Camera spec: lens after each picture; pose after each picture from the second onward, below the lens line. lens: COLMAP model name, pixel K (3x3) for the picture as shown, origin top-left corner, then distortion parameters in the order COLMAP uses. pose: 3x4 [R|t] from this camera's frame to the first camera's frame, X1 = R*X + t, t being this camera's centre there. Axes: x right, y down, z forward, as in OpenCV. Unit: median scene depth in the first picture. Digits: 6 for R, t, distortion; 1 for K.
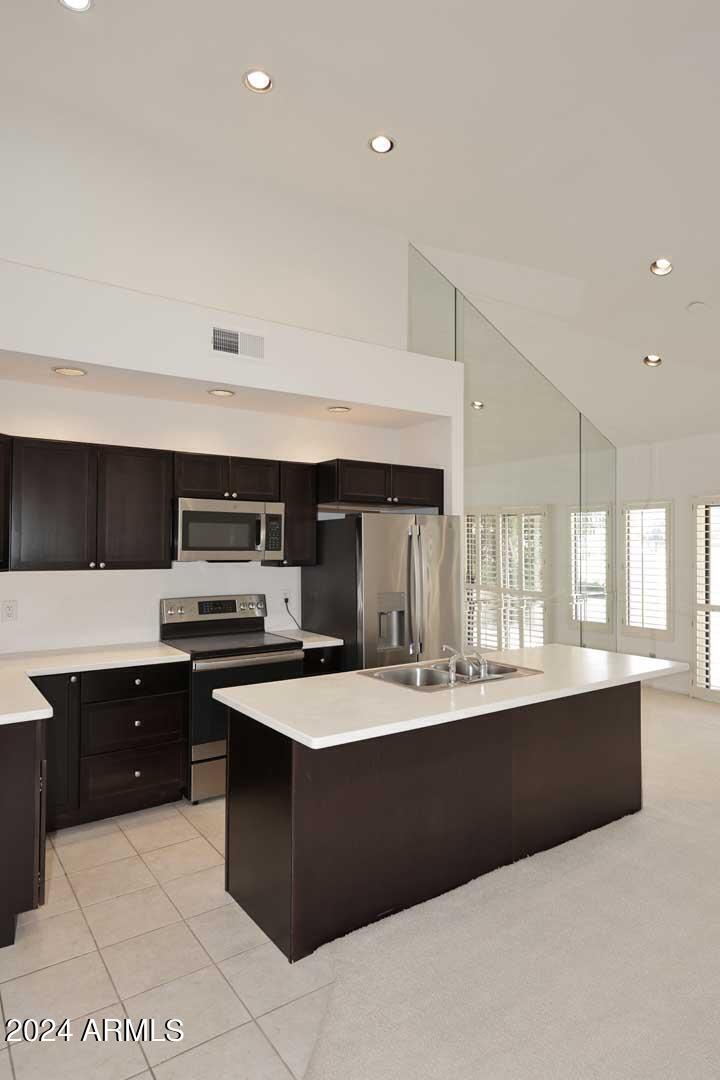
lens RADIAL K [[635.8, 0, 362.3], [0, 635.8, 535.7], [0, 0, 1]] dist [-0.000800, 0.000151]
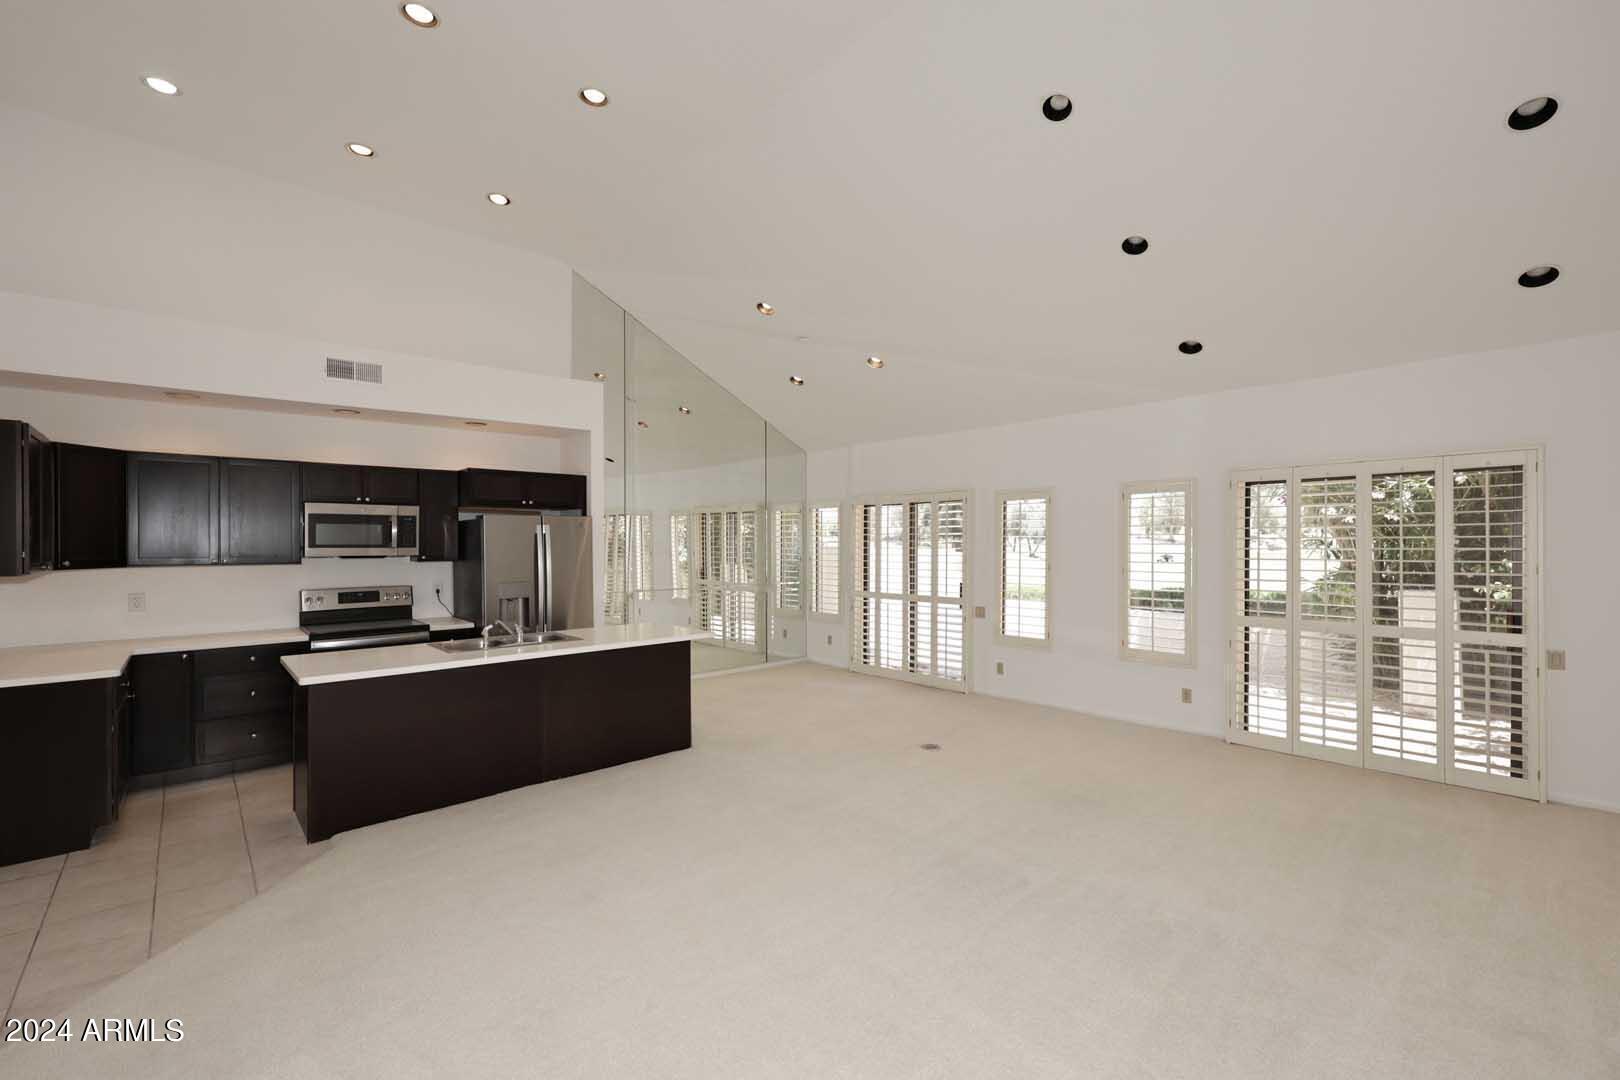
lens RADIAL K [[695.2, 0, 817.3], [0, 695.2, 540.5], [0, 0, 1]] dist [0.001913, 0.000015]
pose [[0.992079, -0.007084, 0.125419, 0.439313], [0.005261, 0.999876, 0.014860, -0.003857], [-0.125508, -0.014083, 0.991993, -0.346989]]
